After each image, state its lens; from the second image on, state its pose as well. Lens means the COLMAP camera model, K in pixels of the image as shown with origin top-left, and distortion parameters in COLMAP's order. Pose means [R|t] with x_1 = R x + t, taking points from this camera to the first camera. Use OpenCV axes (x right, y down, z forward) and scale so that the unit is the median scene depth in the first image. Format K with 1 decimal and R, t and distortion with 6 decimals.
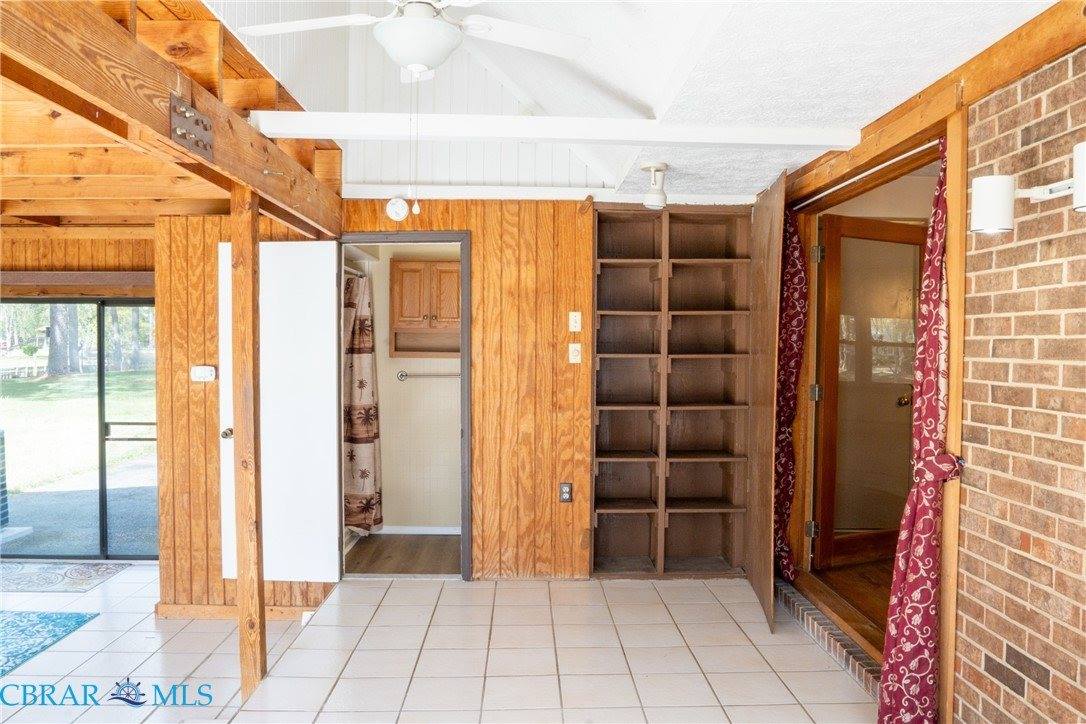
lens RADIAL K [[777.5, 0, 542.4], [0, 777.5, 359.9], [0, 0, 1]] dist [-0.069618, 0.035260]
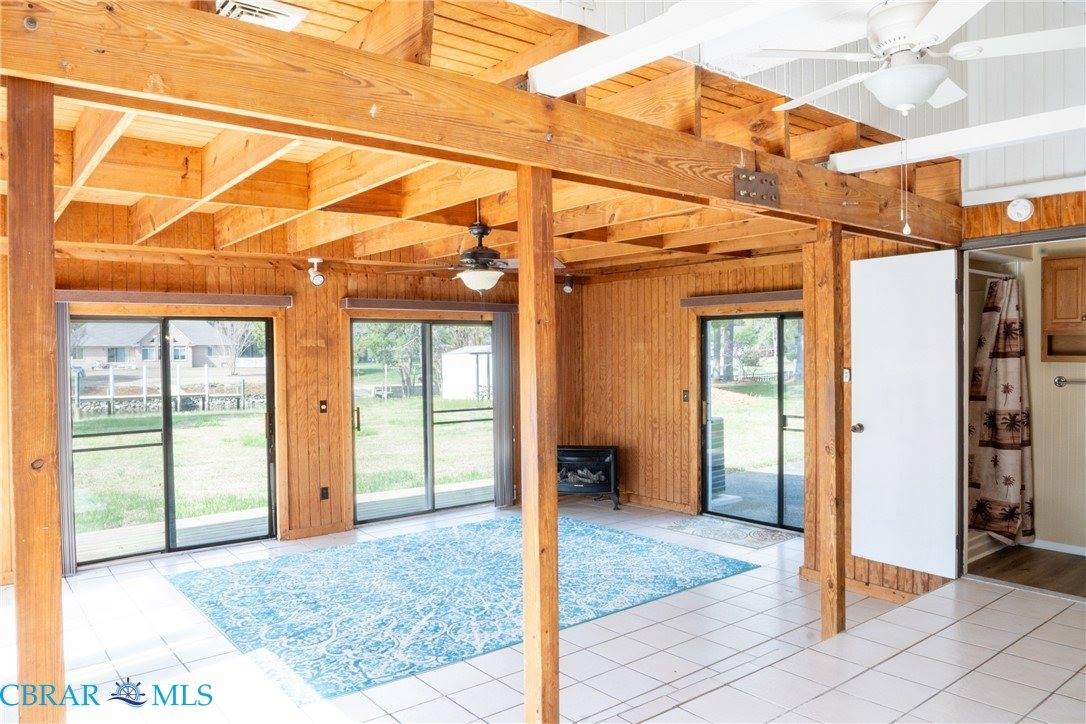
lens RADIAL K [[777.5, 0, 550.4], [0, 777.5, 356.8], [0, 0, 1]] dist [-0.069618, 0.035260]
pose [[0.614221, -0.003731, -0.789125, 0.203903], [-0.005846, 0.999940, -0.009278, 0.003348], [0.789112, 0.010312, 0.614163, -0.056528]]
